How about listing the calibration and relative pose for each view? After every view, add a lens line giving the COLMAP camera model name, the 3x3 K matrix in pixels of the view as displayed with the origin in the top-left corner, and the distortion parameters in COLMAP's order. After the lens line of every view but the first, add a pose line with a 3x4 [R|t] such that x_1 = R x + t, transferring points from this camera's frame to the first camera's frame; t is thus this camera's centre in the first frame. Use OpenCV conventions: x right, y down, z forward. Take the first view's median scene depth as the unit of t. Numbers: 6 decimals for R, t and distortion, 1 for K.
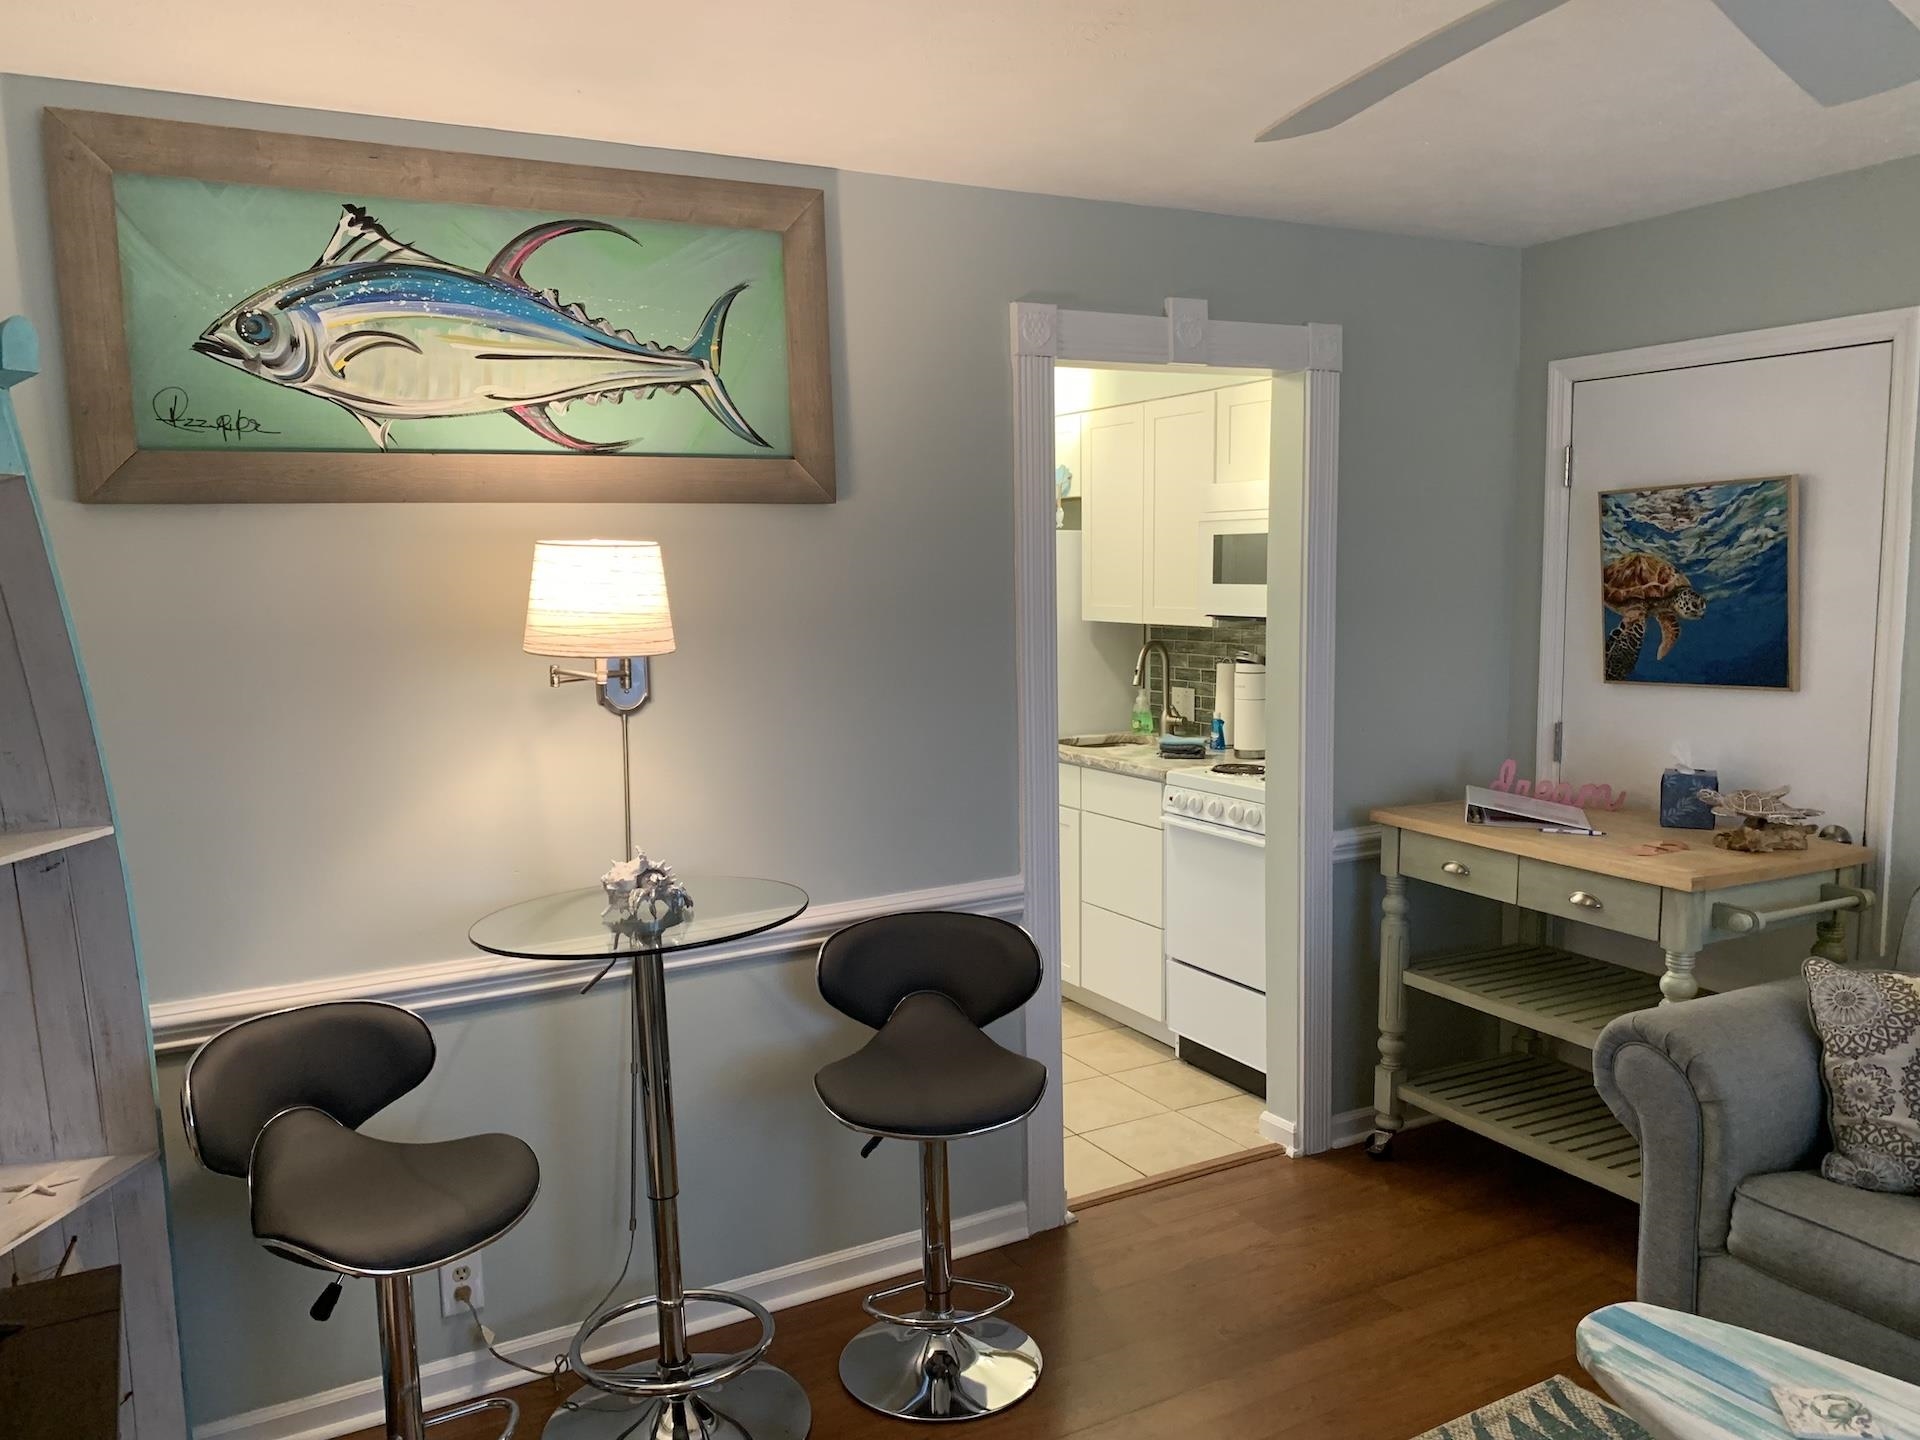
lens RADIAL K [[1465.2, 0, 941.4], [0, 1465.2, 758.3], [0, 0, 1]] dist [0.032406, -0.046444]
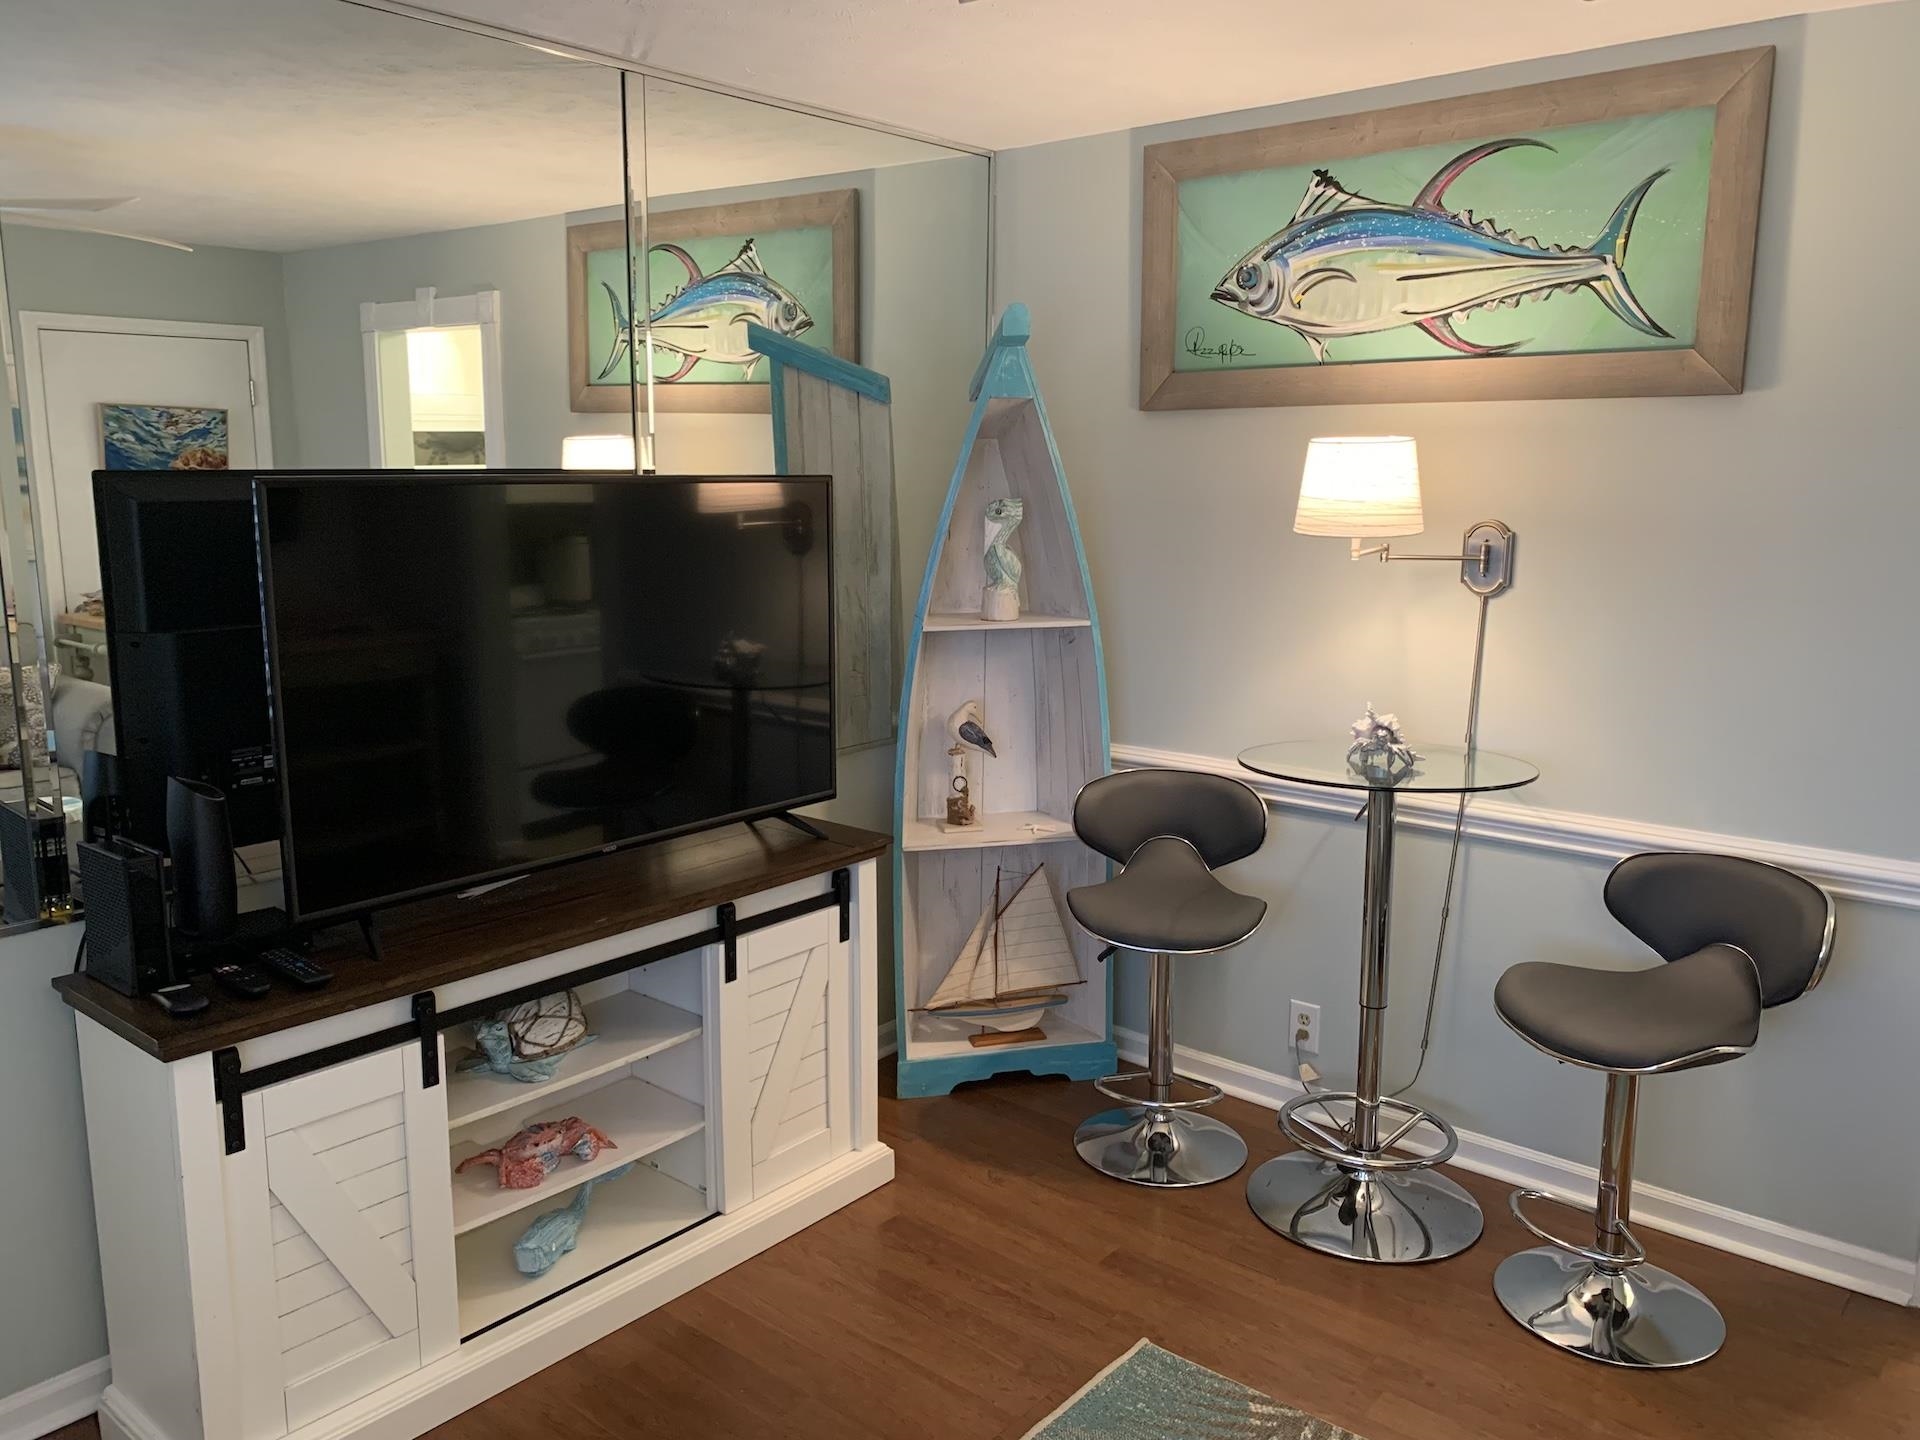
lens RADIAL K [[1465.2, 0, 971.0], [0, 1465.2, 714.4], [0, 0, 1]] dist [0.032406, -0.046444]
pose [[0.354552, 0.189323, -0.915669, 0.663950], [-0.133494, 0.979505, 0.150832, -0.058620], [0.925458, 0.068758, 0.372559, 0.247795]]
